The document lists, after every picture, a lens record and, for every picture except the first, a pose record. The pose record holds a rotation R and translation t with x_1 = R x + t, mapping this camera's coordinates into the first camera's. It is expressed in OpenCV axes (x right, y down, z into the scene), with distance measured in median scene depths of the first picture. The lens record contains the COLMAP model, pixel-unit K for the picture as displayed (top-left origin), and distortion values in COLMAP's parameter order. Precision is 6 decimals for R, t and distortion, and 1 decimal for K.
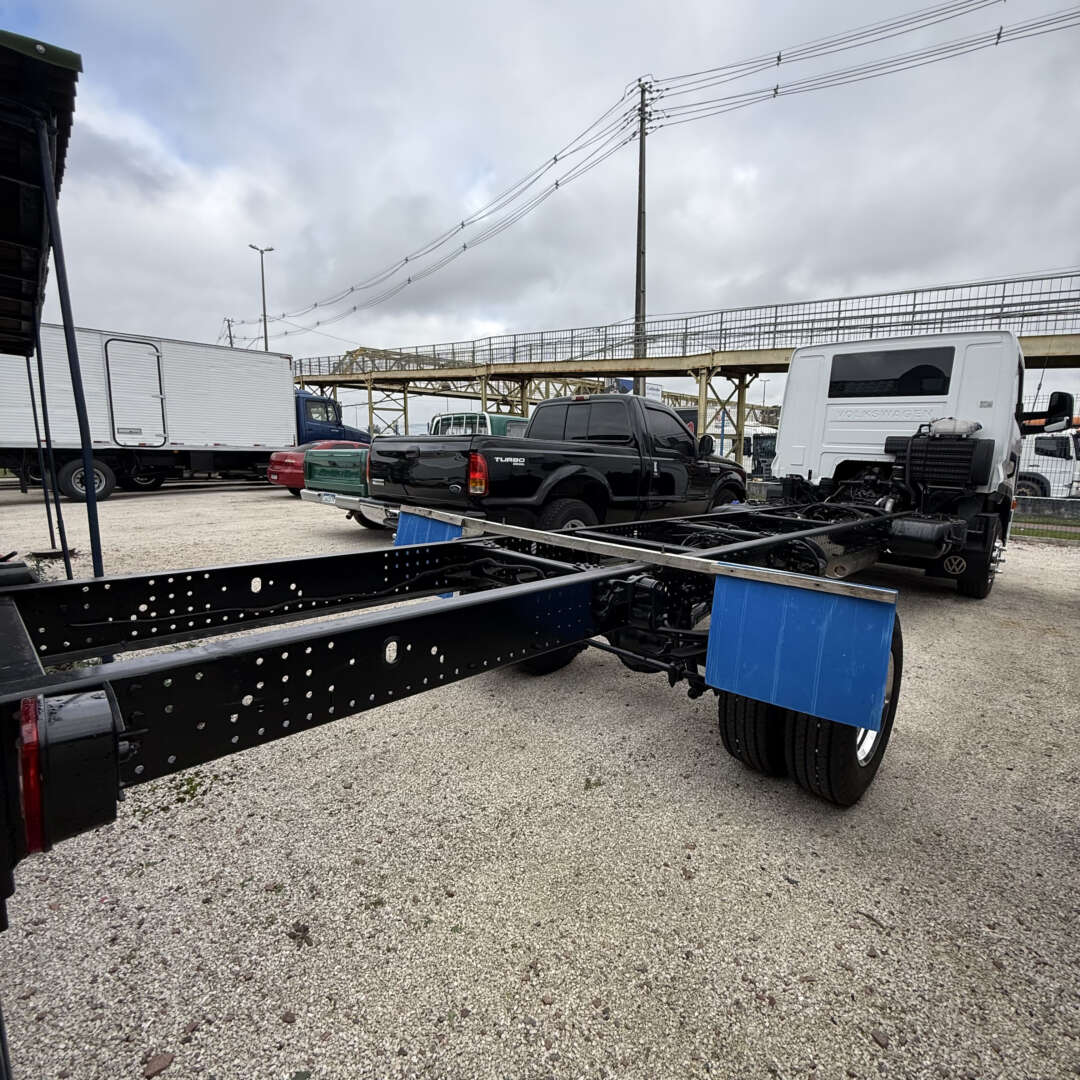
lens RADIAL K [[572.5, 0, 538.4], [0, 572.5, 538.4], [0, 0, 1]] dist [-0.001887, 0.000581]
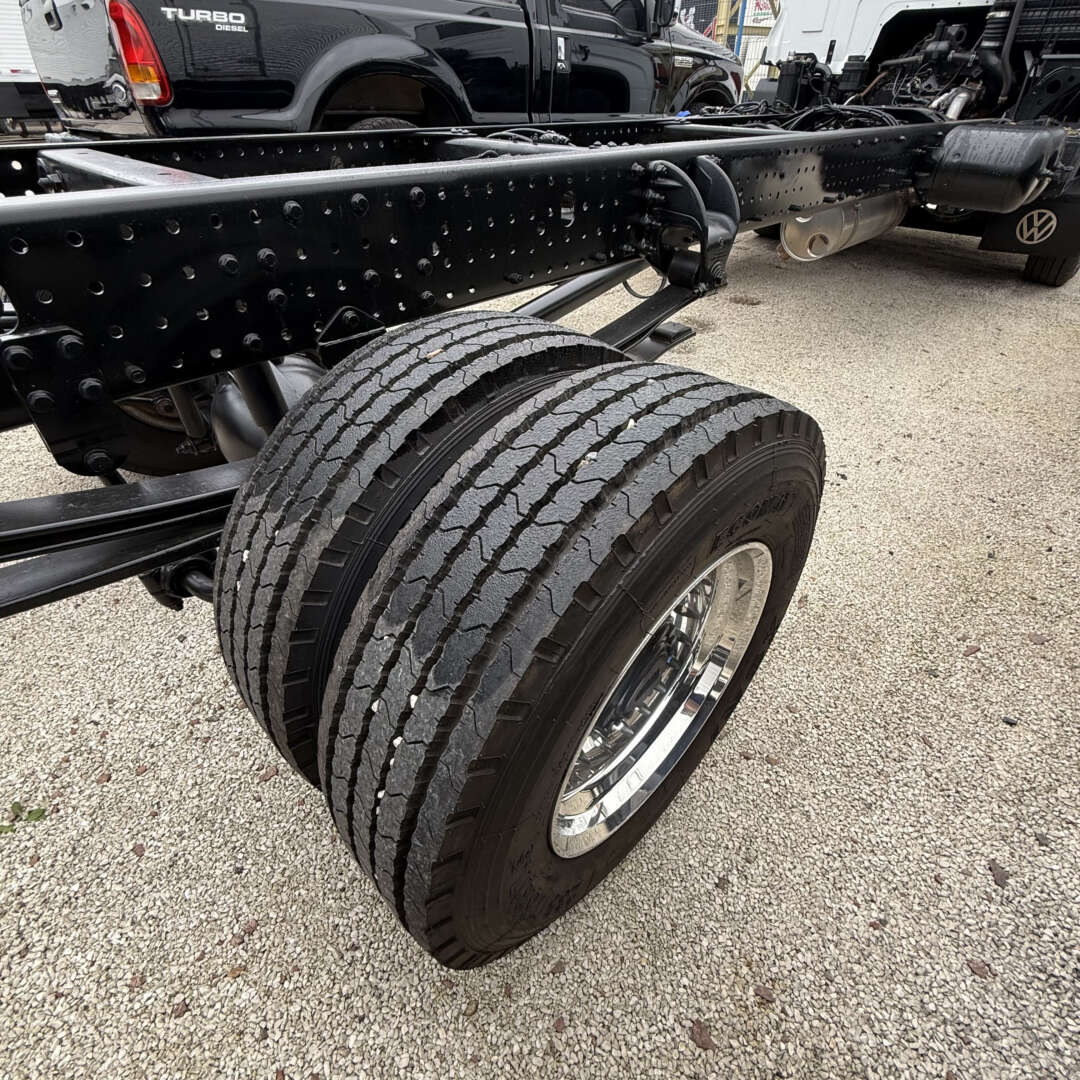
lens RADIAL K [[572.5, 0, 538.4], [0, 572.5, 538.4], [0, 0, 1]] dist [-0.001887, 0.000581]
pose [[0.999470, -0.021862, -0.024130, 0.225559], [0.030925, 0.869280, 0.493352, 0.019112], [0.010190, -0.493836, 0.869495, 0.327504]]
